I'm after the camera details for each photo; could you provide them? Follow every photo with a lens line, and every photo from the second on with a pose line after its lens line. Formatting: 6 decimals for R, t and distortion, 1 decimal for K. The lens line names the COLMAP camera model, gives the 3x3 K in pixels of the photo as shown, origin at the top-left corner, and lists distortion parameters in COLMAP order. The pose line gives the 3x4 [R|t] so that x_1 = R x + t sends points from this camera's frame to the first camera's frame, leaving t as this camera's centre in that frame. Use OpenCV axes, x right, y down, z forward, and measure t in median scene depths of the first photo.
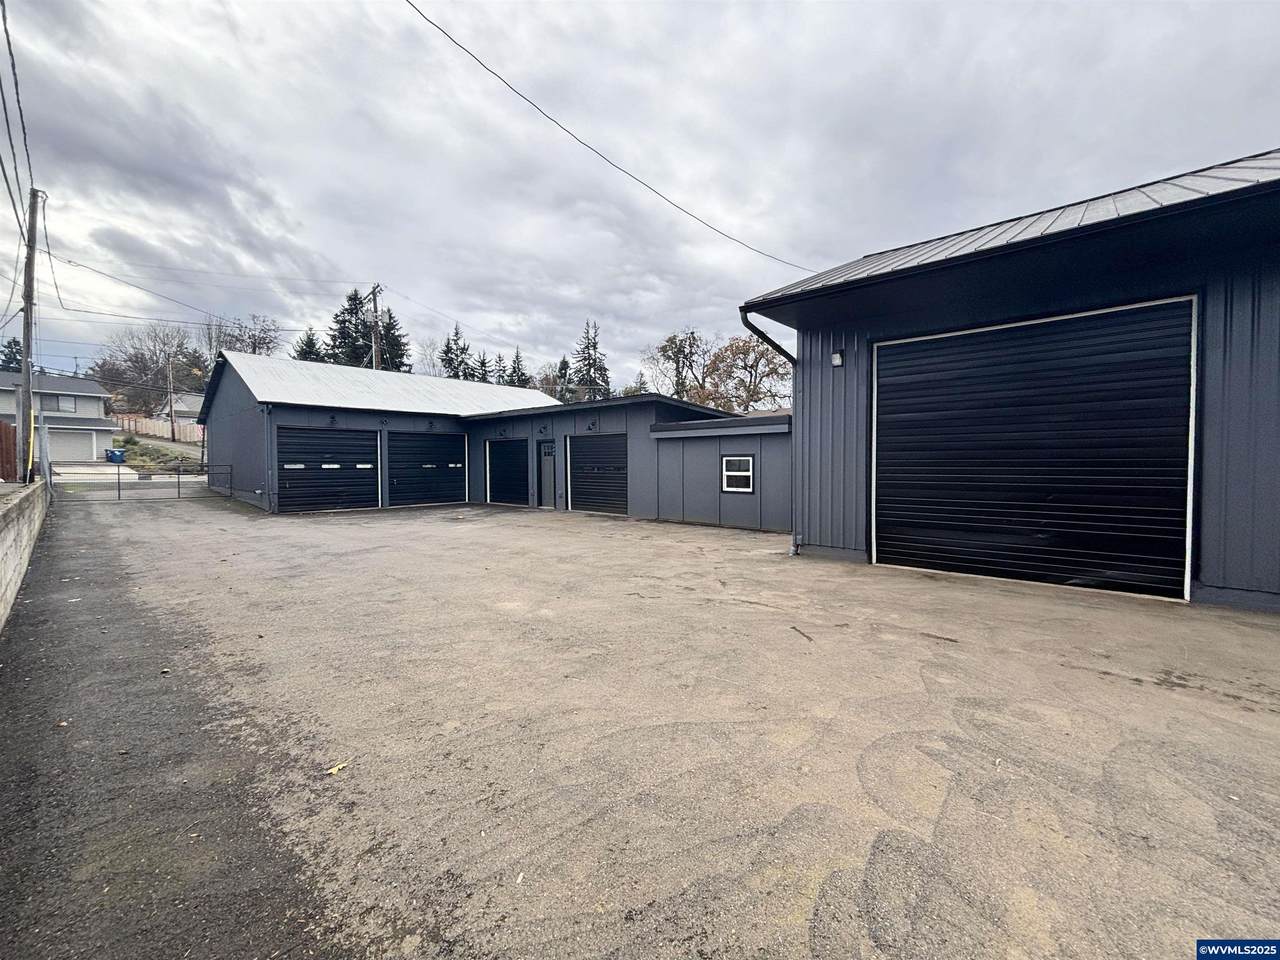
lens RADIAL K [[513.3, 0, 640.0], [0, 513.3, 480.0], [0, 0, 1]] dist [-0.008404, 0.000405]
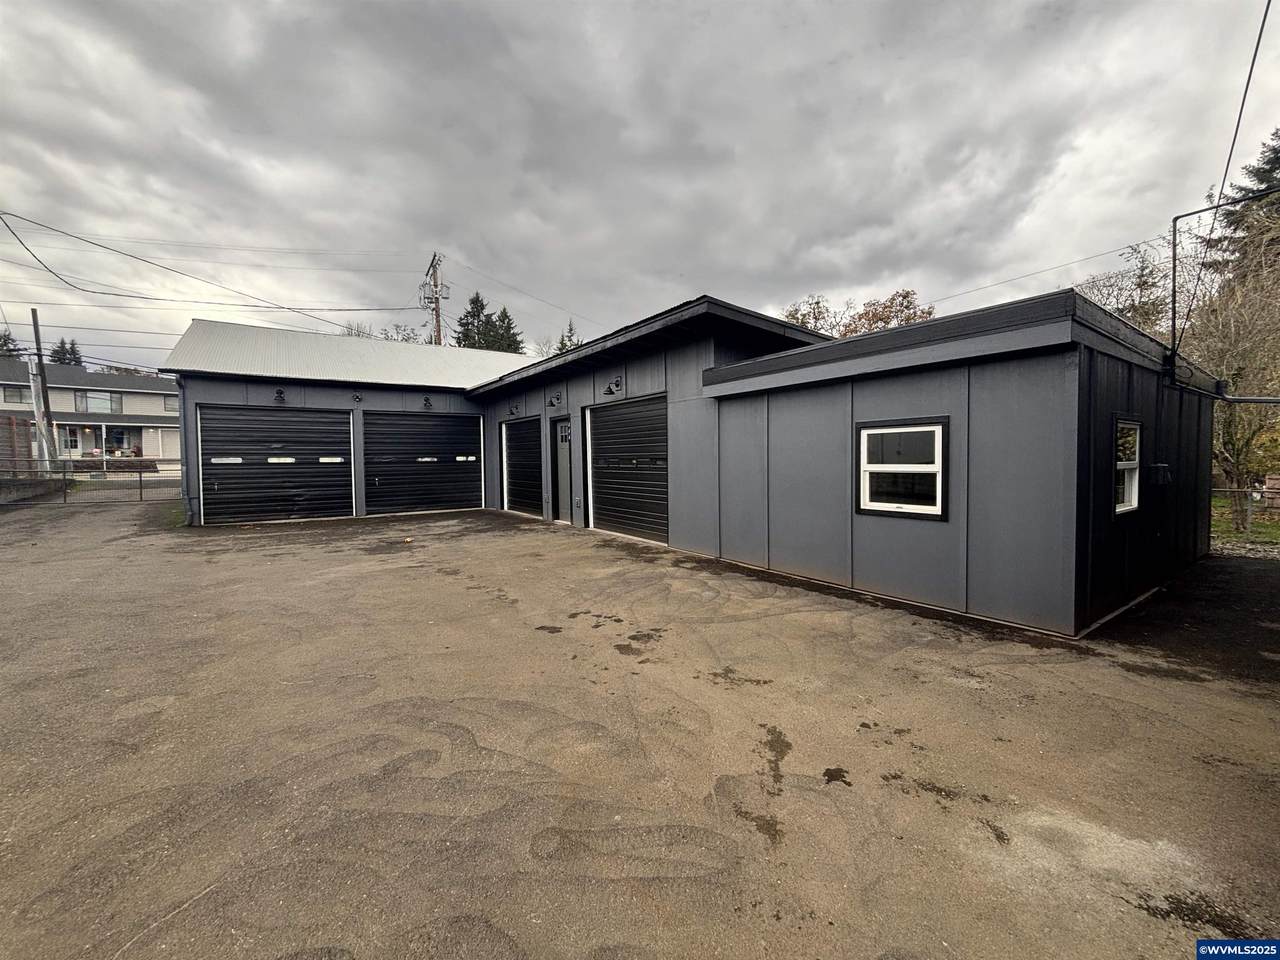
lens RADIAL K [[513.3, 0, 640.0], [0, 513.3, 480.0], [0, 0, 1]] dist [-0.008404, 0.000405]
pose [[0.972171, 0.002535, -0.234259, 0.056274], [-0.000670, 0.999967, 0.008041, -0.004028], [0.234272, -0.007661, 0.972141, 0.366626]]
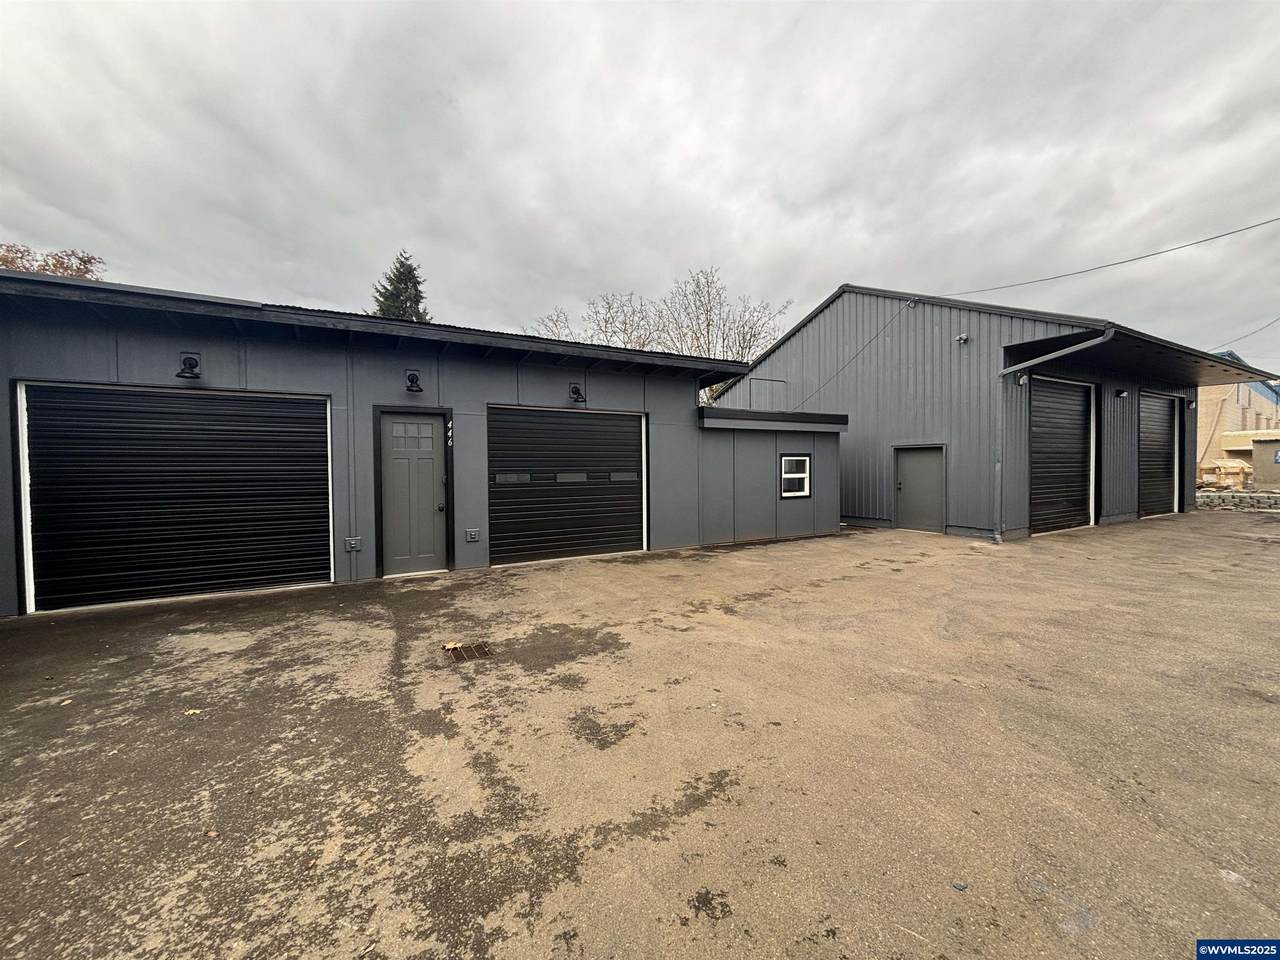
lens RADIAL K [[517.6, 0, 625.3], [0, 517.6, 476.7], [0, 0, 1]] dist [-0.000880, 0.000117]
pose [[0.312610, -0.019254, 0.949686, -0.483999], [0.039449, 0.999195, 0.007272, -0.018745], [-0.949062, 0.035191, 0.313118, 0.655378]]
